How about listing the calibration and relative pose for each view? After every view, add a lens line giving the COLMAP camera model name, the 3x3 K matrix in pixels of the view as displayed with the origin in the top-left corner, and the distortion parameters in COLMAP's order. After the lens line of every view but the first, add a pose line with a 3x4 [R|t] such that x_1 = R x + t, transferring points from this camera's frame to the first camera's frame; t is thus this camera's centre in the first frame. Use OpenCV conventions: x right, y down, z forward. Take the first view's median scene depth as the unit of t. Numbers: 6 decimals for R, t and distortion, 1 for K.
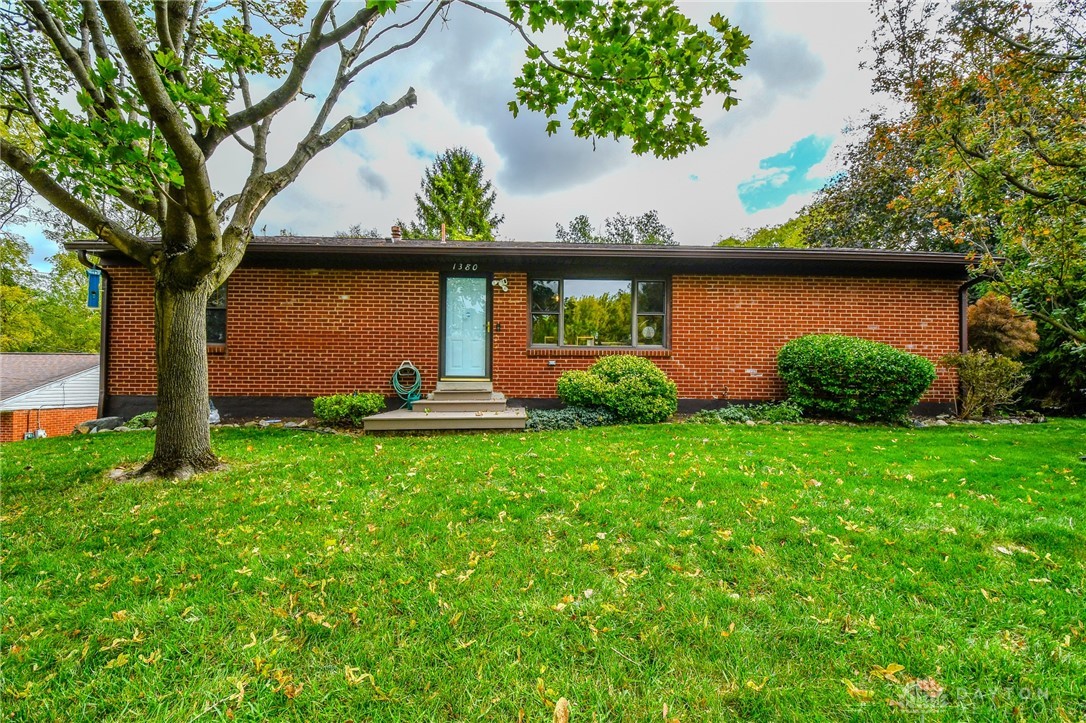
lens RADIAL K [[463.7, 0, 553.4], [0, 463.7, 363.5], [0, 0, 1]] dist [-0.002092, -0.001366]
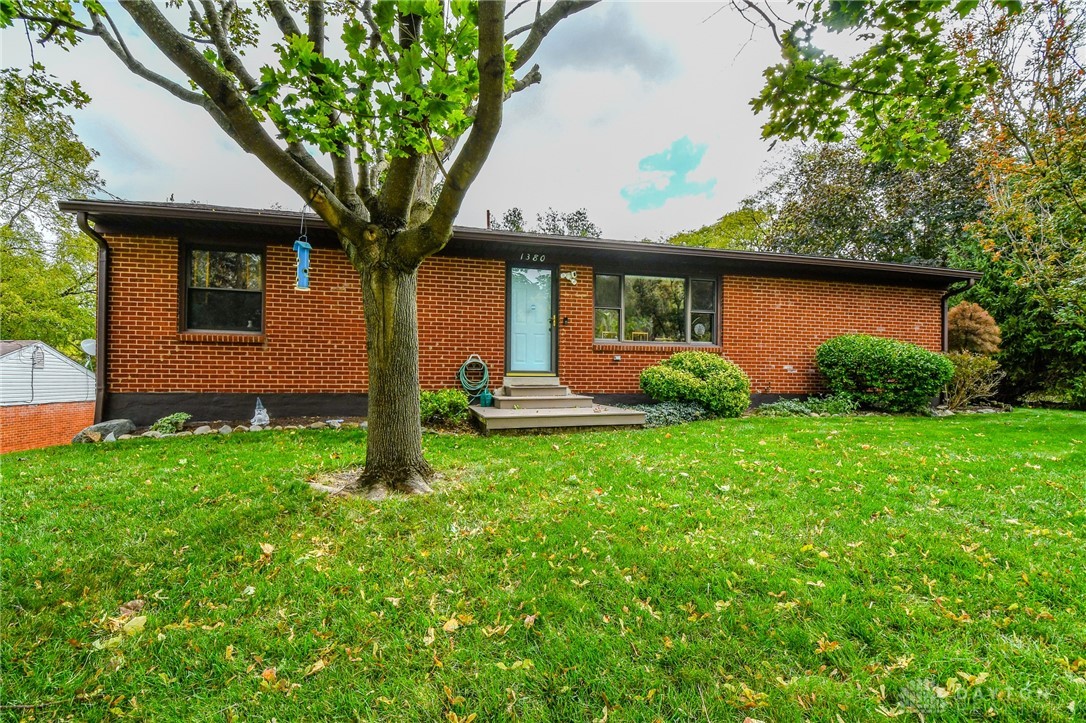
lens RADIAL K [[463.7, 0, 546.9], [0, 463.7, 363.1], [0, 0, 1]] dist [-0.002092, -0.001366]
pose [[0.980823, 0.006881, 0.194777, -0.356256], [-0.009415, 0.999883, 0.012087, -0.001137], [-0.194671, -0.013689, 0.980773, 0.049845]]
